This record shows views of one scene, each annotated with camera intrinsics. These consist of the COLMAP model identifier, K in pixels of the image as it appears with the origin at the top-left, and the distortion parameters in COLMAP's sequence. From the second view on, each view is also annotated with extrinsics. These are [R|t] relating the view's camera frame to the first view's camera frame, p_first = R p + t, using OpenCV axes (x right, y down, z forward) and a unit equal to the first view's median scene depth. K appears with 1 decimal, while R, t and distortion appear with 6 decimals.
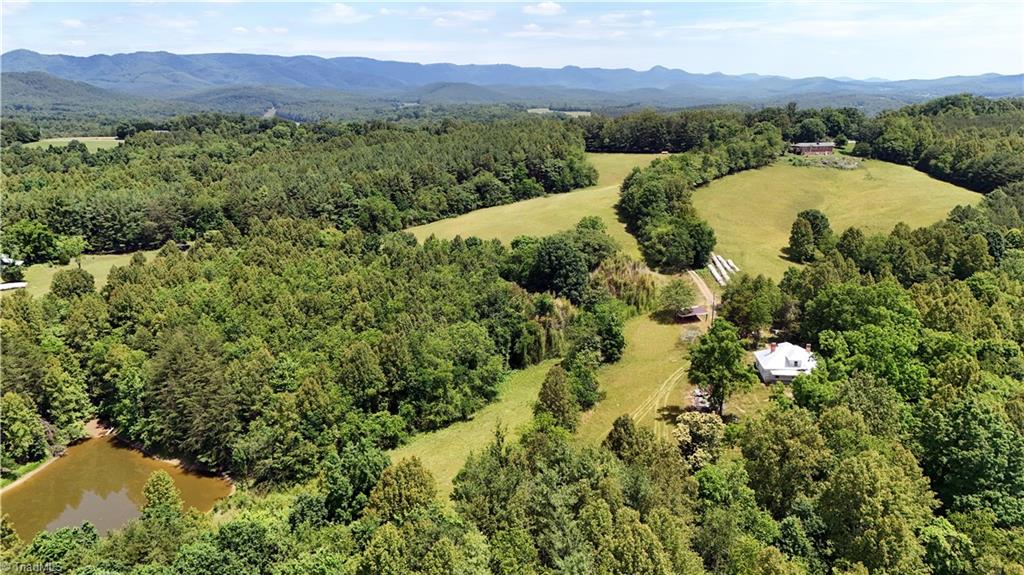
lens RADIAL K [[741.6, 0, 506.7], [0, 741.6, 286.2], [0, 0, 1]] dist [0.059373, -0.074318]
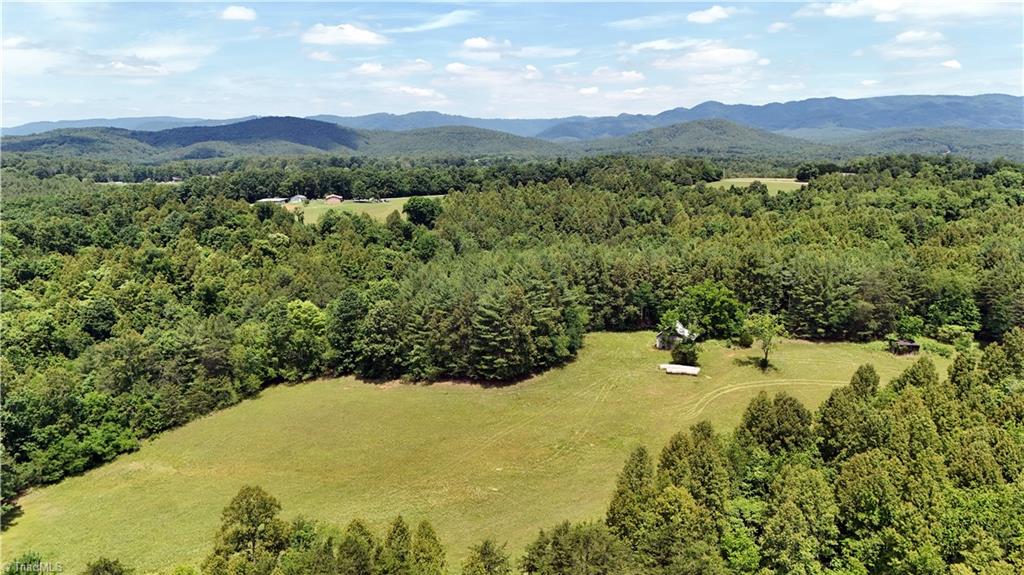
lens RADIAL K [[741.6, 0, 515.6], [0, 741.6, 287.7], [0, 0, 1]] dist [0.059373, -0.074318]
pose [[0.696401, 0.137333, -0.704390, -0.127790], [-0.175664, 0.984281, 0.018231, -0.032402], [0.695822, 0.111040, 0.709579, 0.168594]]
